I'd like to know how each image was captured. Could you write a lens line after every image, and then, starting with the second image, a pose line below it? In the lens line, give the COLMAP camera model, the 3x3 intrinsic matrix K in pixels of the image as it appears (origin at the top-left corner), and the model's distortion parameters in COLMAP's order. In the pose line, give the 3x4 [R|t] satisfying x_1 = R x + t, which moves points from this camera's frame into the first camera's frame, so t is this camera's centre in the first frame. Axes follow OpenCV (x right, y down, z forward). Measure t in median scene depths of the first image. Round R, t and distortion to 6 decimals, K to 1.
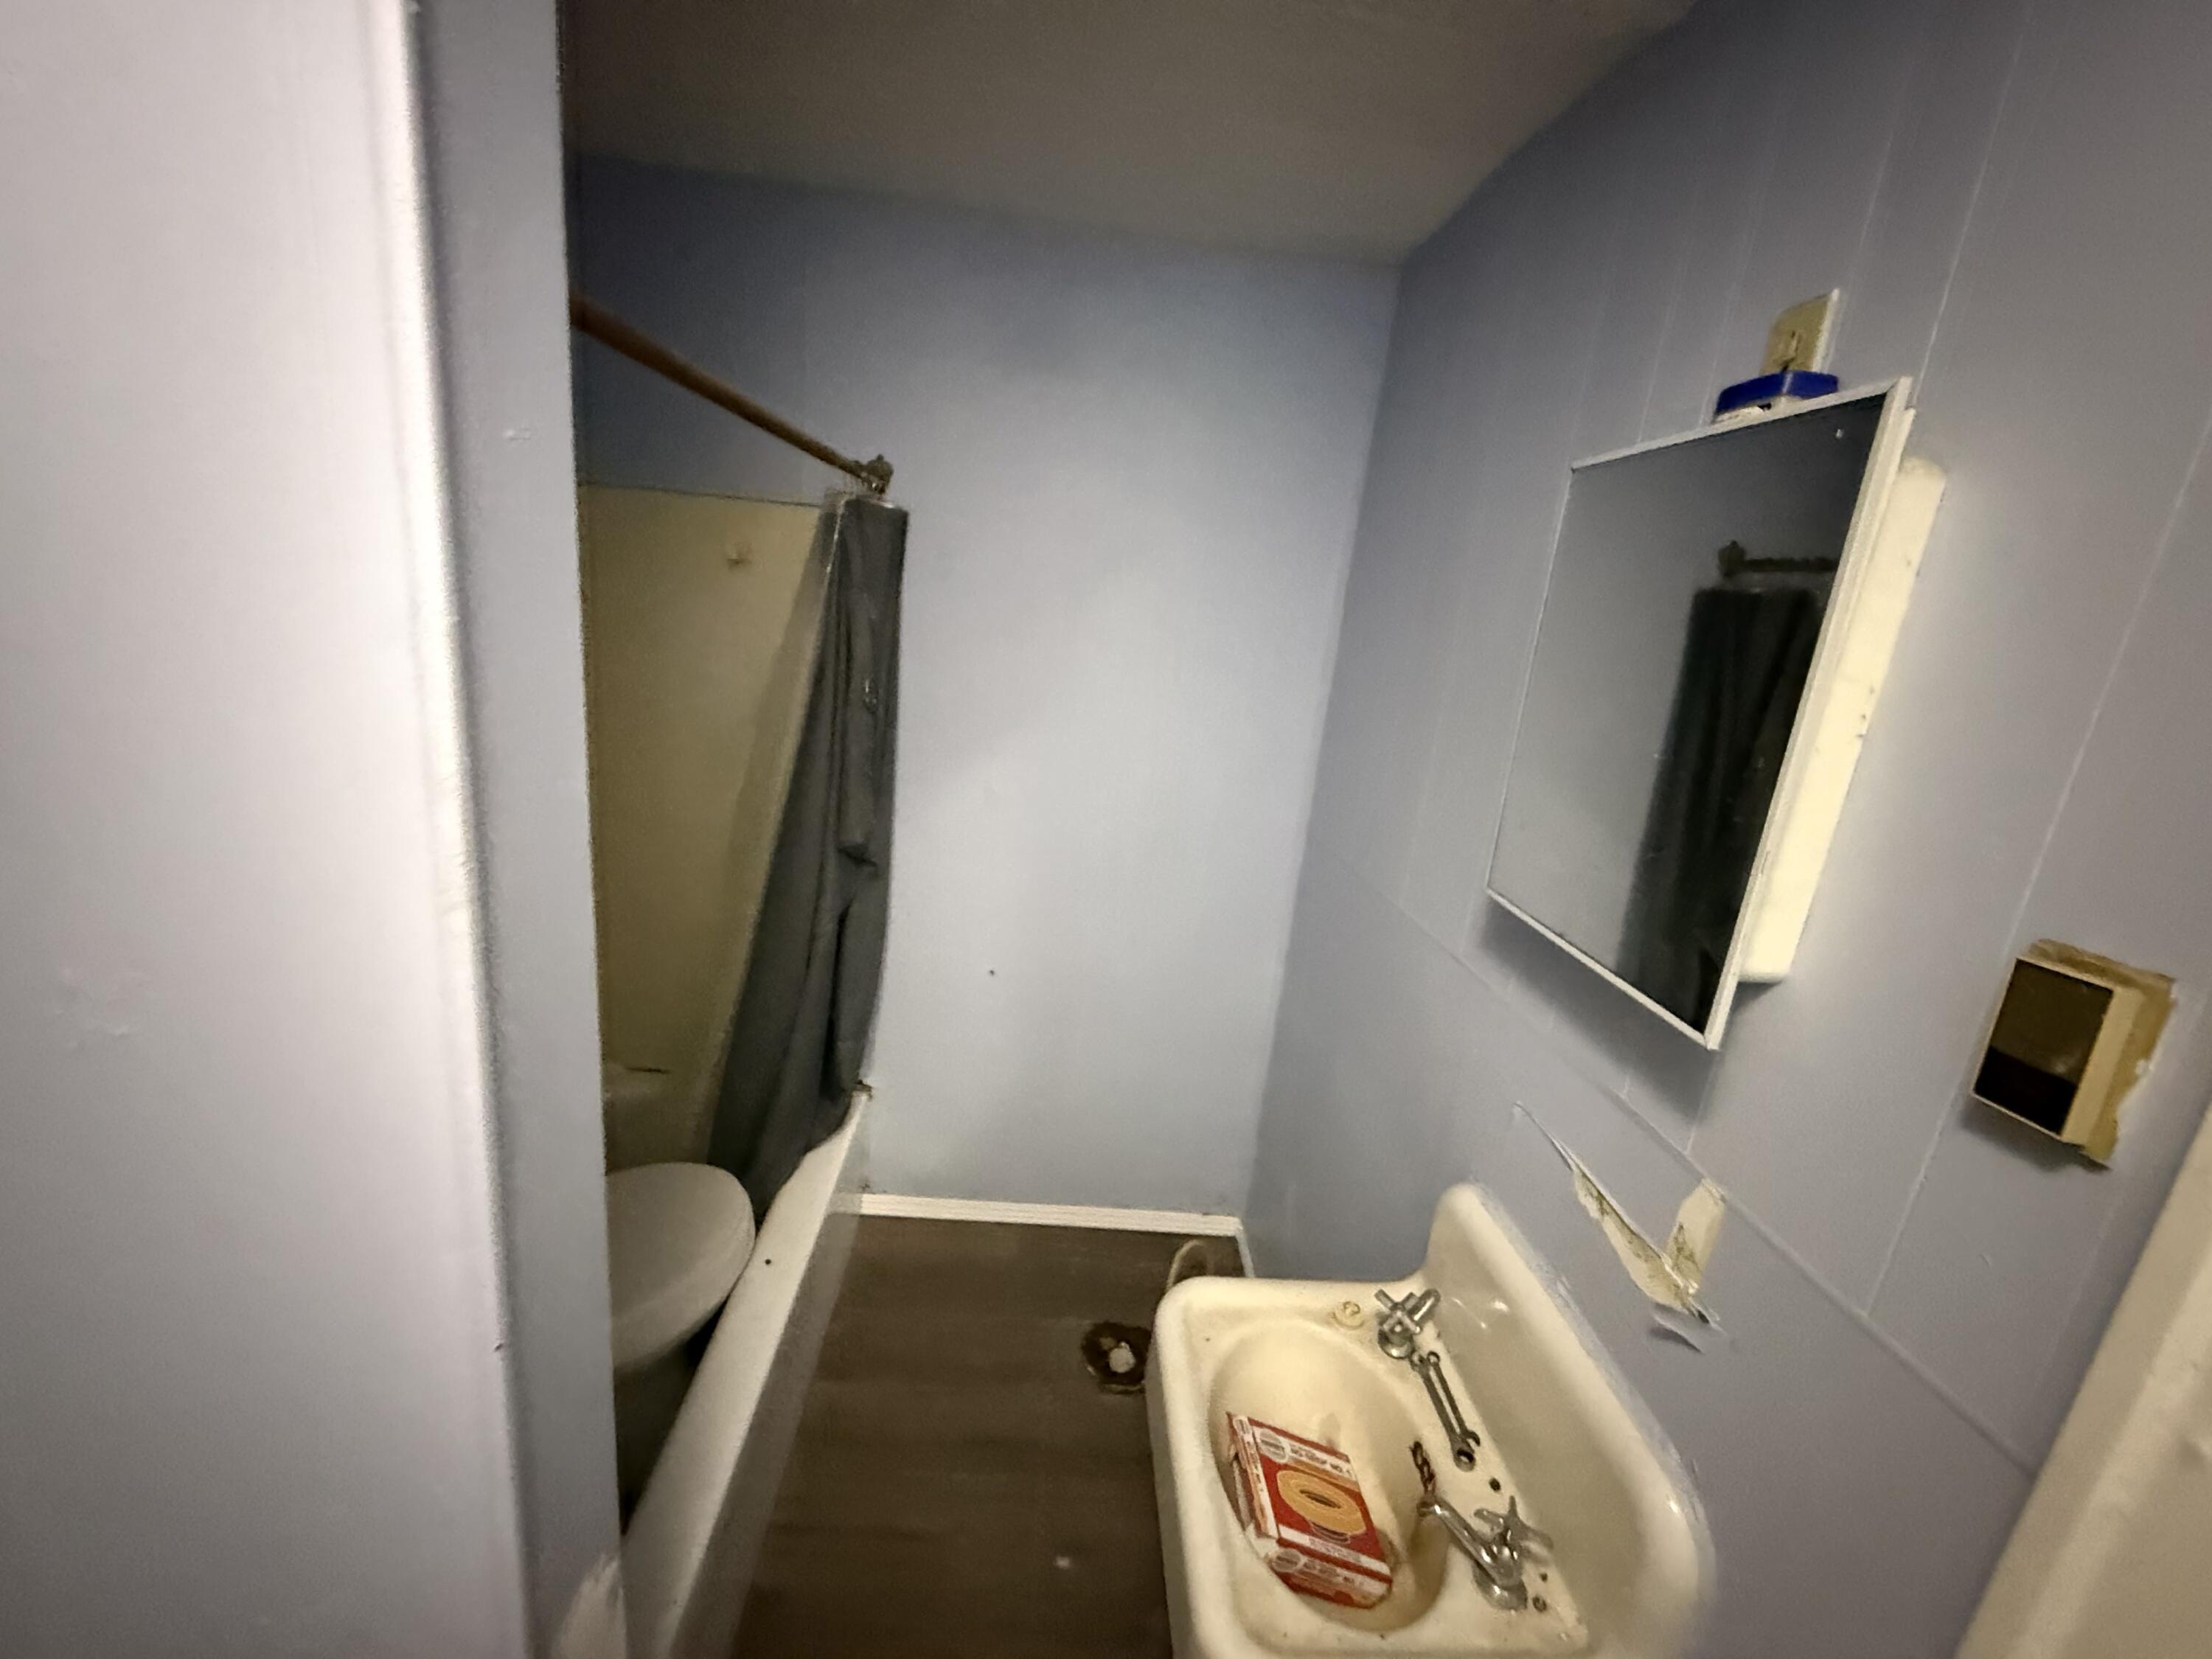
lens RADIAL K [[883.9, 0, 1112.3], [0, 883.9, 817.5], [0, 0, 1]] dist [0.001878, -0.000101]
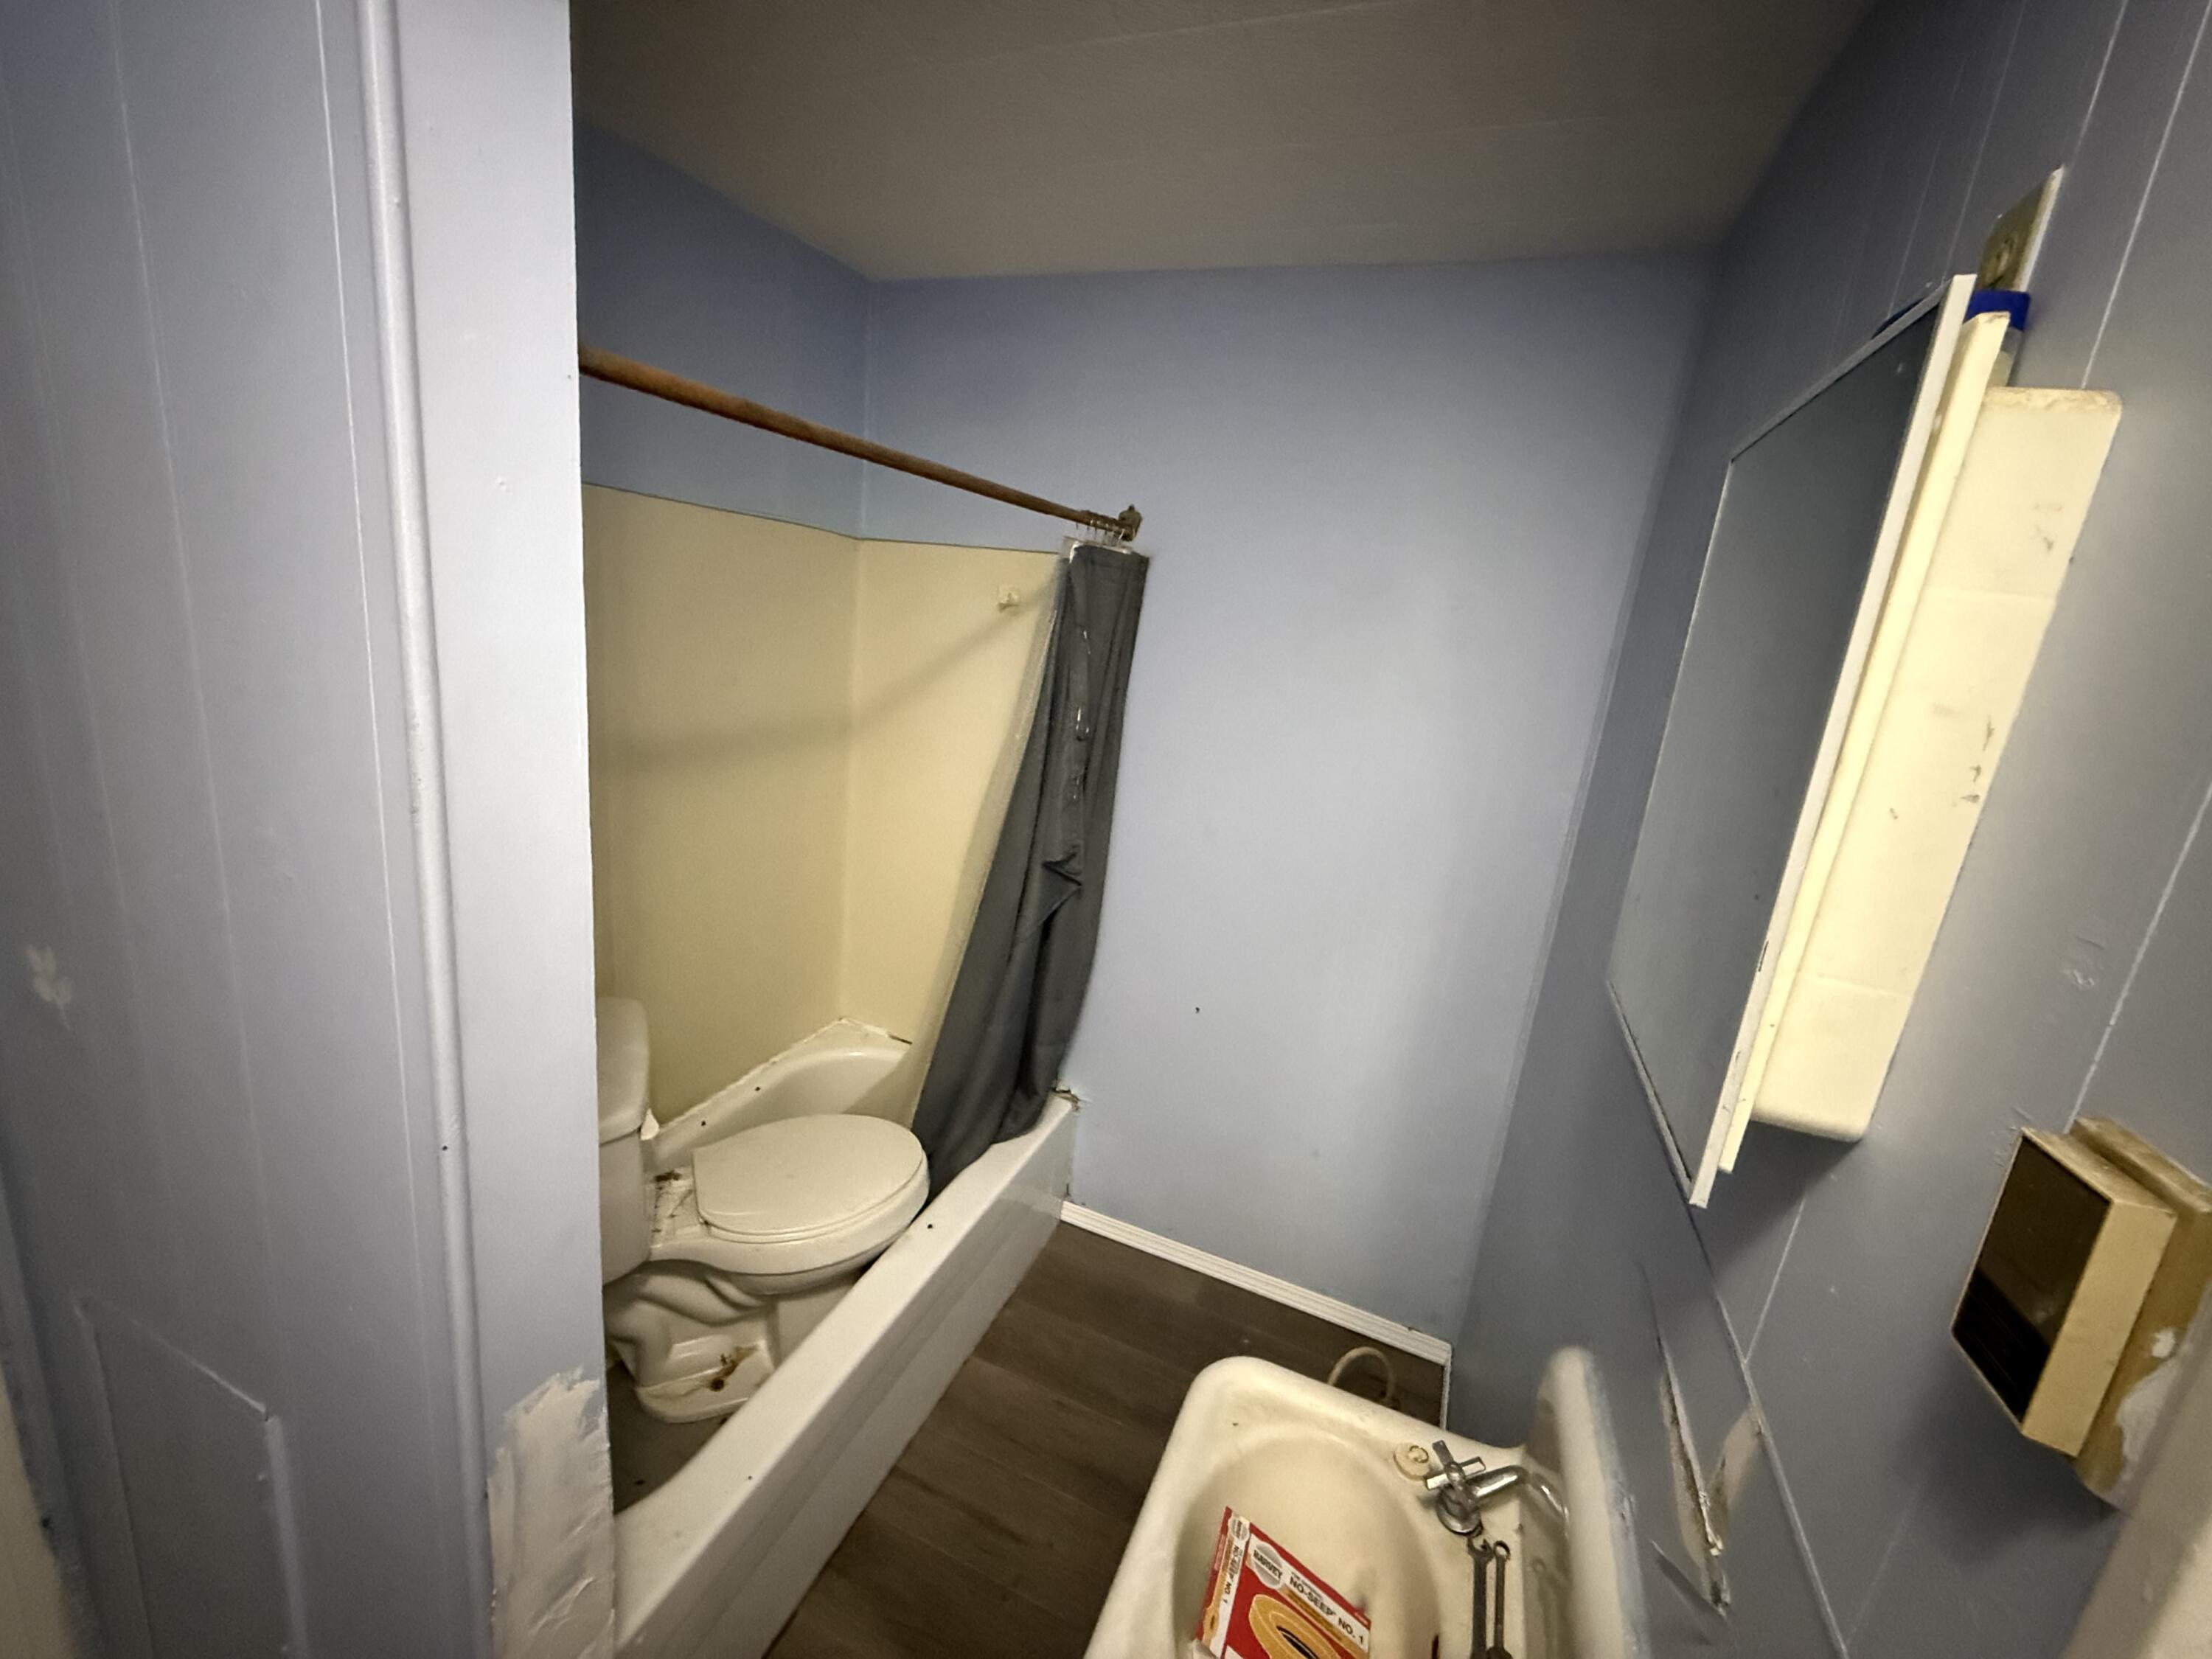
lens RADIAL K [[883.9, 0, 1105.6], [0, 883.9, 819.3], [0, 0, 1]] dist [0.001878, -0.000101]
pose [[0.905942, 0.089323, -0.413871, 0.316244], [-0.113301, 0.992989, -0.033700, 0.014365], [0.407960, 0.077422, 0.909711, 0.063433]]
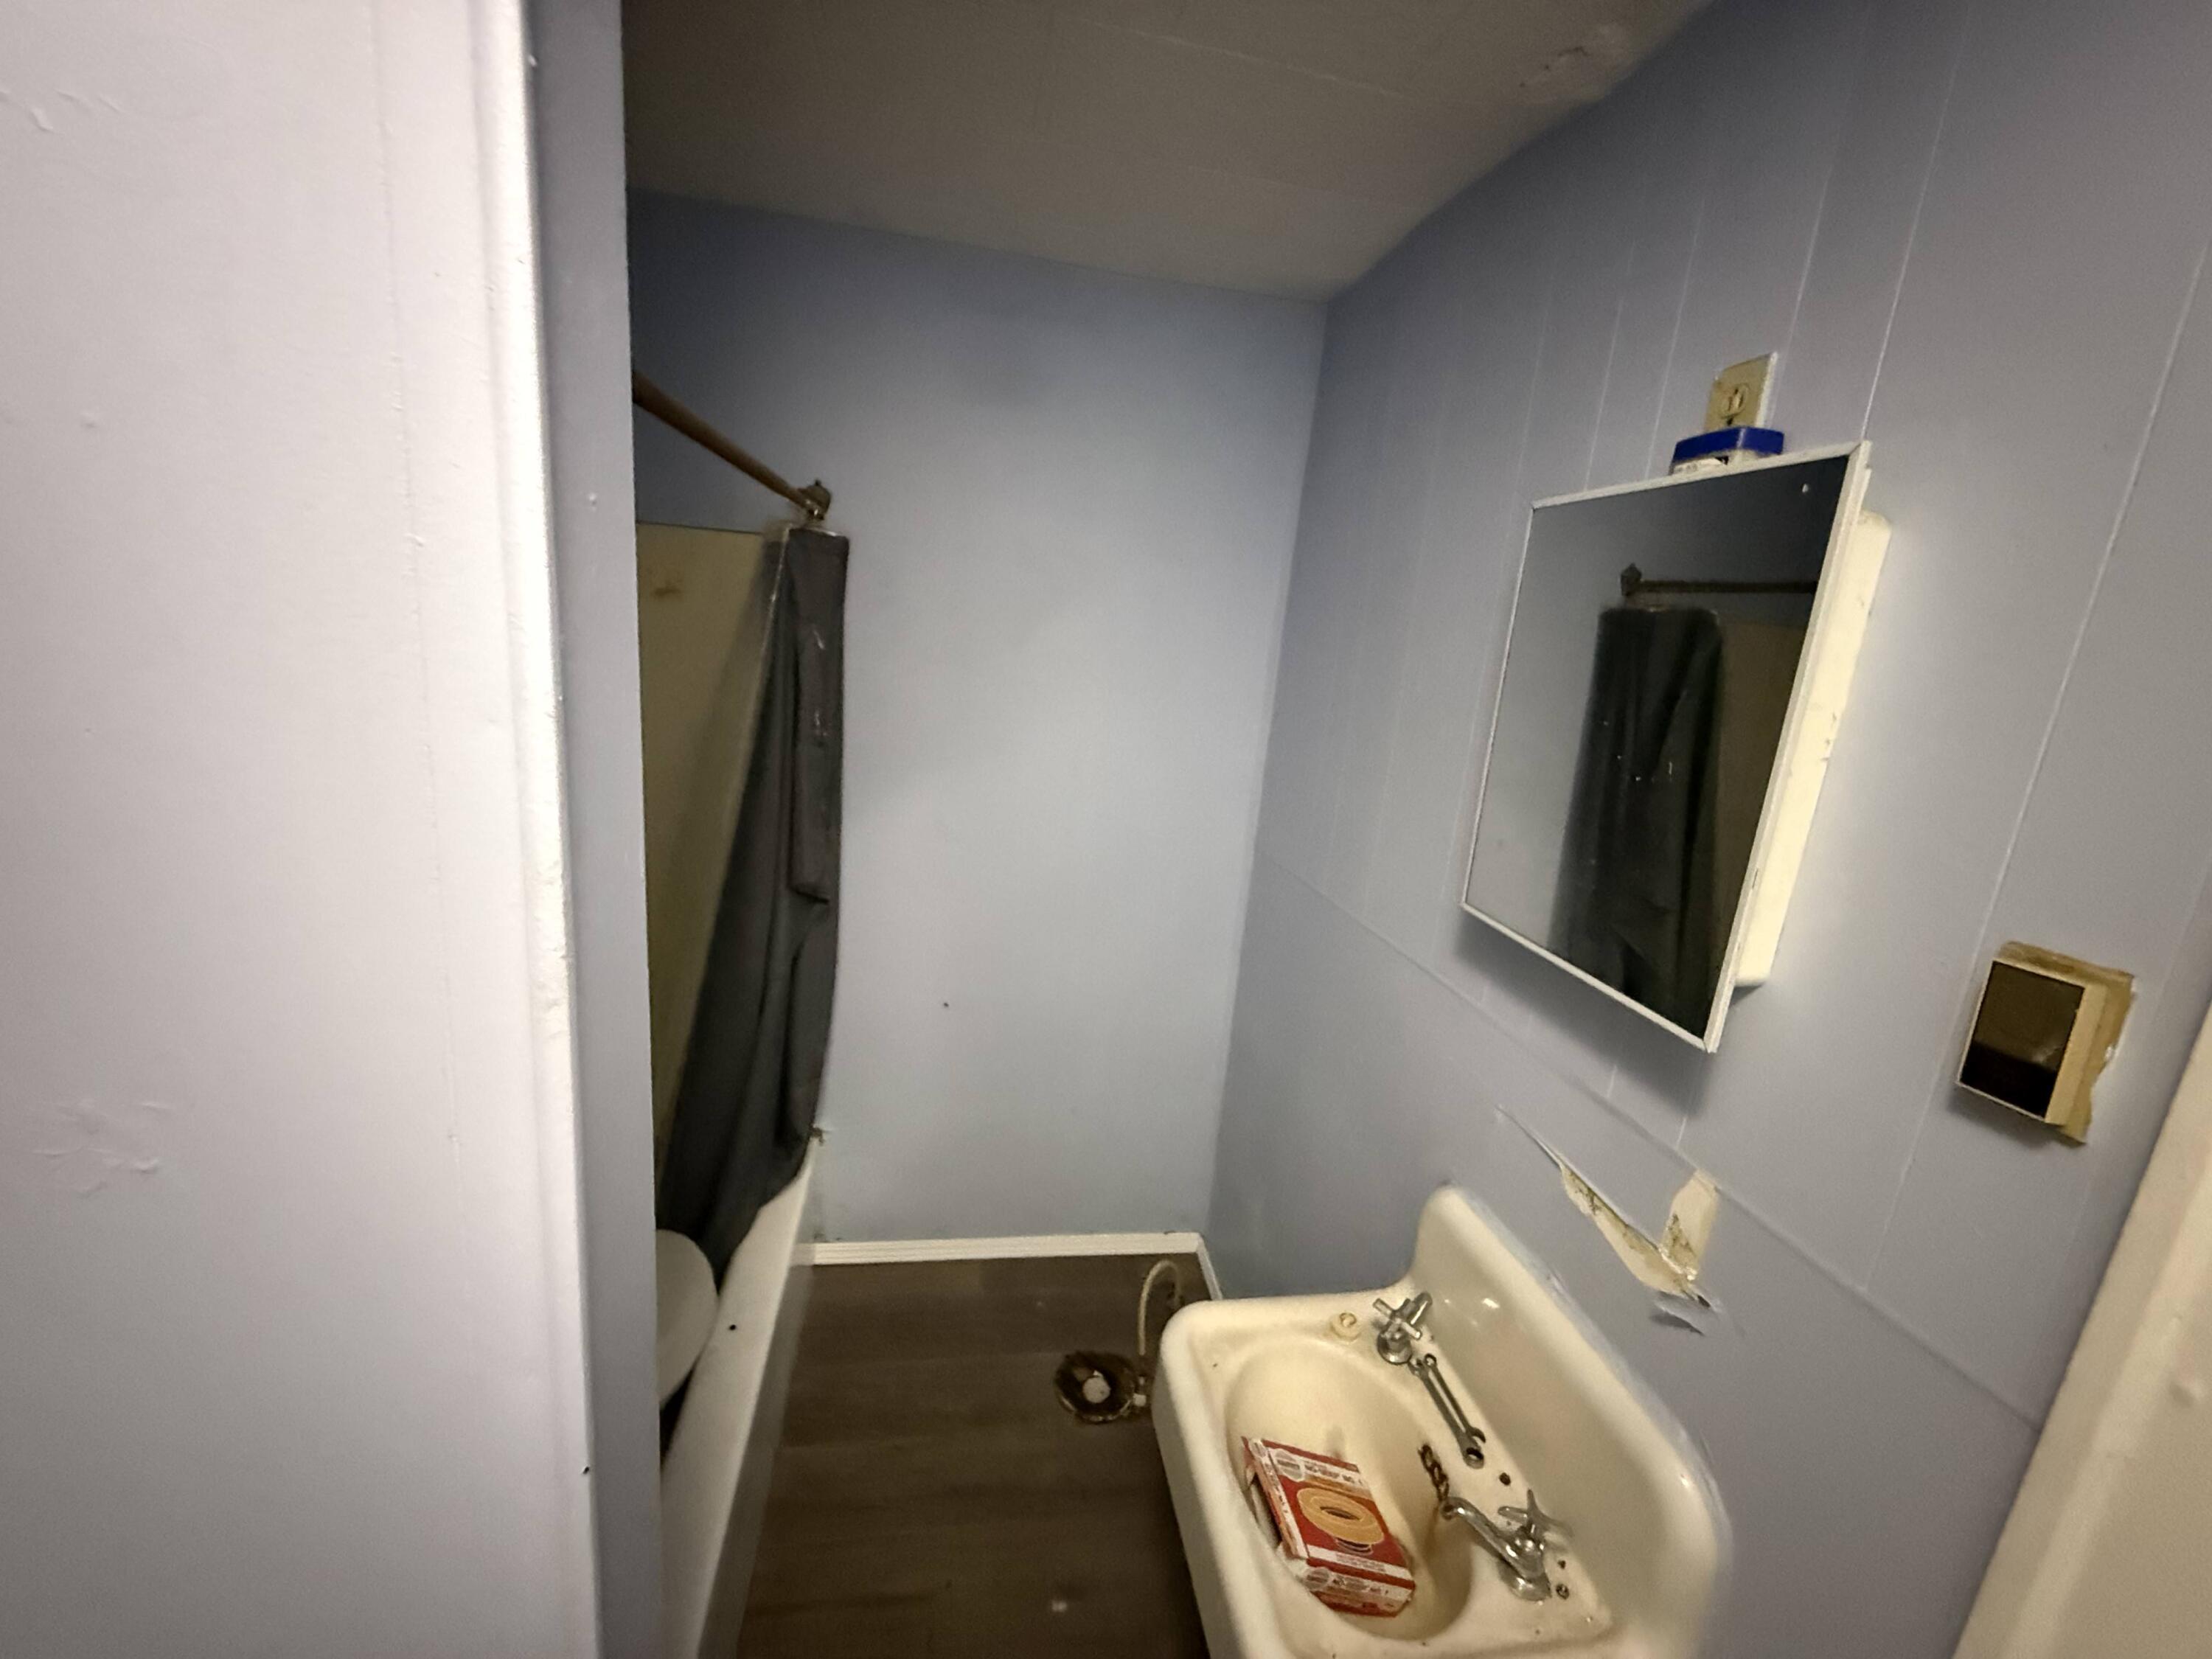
lens RADIAL K [[883.9, 0, 1116.4], [0, 883.9, 816.8], [0, 0, 1]] dist [0.001878, -0.000101]
pose [[0.993327, -0.035349, 0.109781, -0.093863], [0.037128, 0.999210, -0.014201, -0.022644], [-0.109192, 0.018182, 0.993854, 0.001829]]
